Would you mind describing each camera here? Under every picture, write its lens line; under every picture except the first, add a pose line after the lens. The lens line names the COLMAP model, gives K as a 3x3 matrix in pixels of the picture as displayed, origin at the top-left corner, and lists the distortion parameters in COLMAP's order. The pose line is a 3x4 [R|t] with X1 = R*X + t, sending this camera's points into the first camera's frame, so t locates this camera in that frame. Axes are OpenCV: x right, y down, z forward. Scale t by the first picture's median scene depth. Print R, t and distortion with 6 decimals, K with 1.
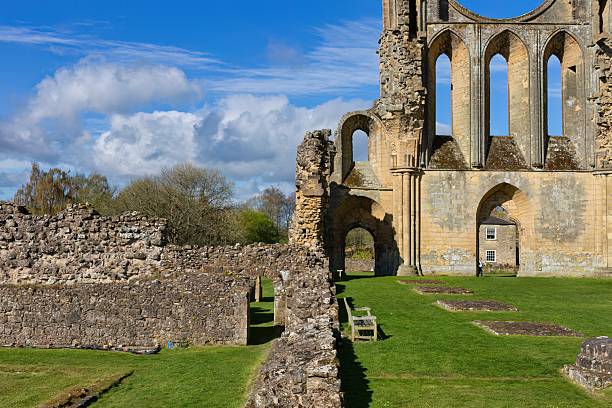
lens RADIAL K [[678.2, 0, 306.0], [0, 678.2, 204.0], [0, 0, 1]] dist [0.010339, -0.004279]
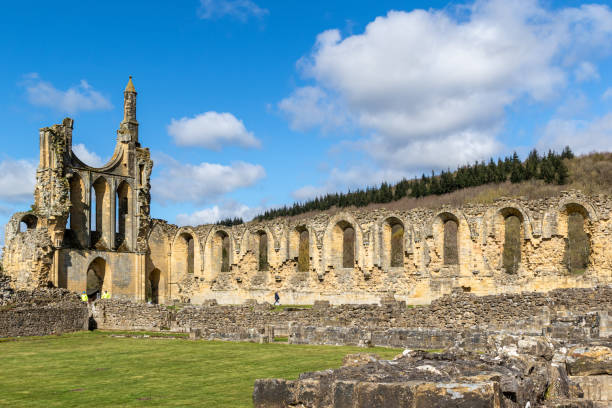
lens RADIAL K [[702.1, 0, 315.8], [0, 702.1, 245.5], [0, 0, 1]] dist [-0.011250, -0.015070]
pose [[0.556977, 0.040753, 0.829528, -1.004014], [-0.028588, 0.999144, -0.029890, -0.021674], [-0.830036, -0.007067, 0.557665, -0.599409]]
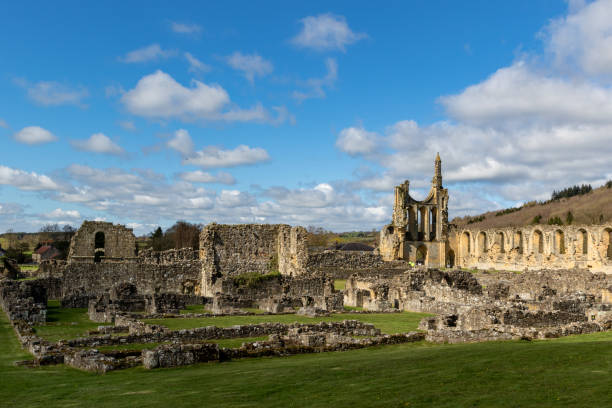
lens RADIAL K [[678.2, 0, 306.0], [0, 678.2, 204.0], [0, 0, 1]] dist [0.010339, -0.004279]
pose [[0.899713, 0.033218, 0.435217, -2.067467], [-0.028826, 0.999445, -0.016691, -0.183720], [-0.435530, 0.002472, 0.900171, -2.291206]]
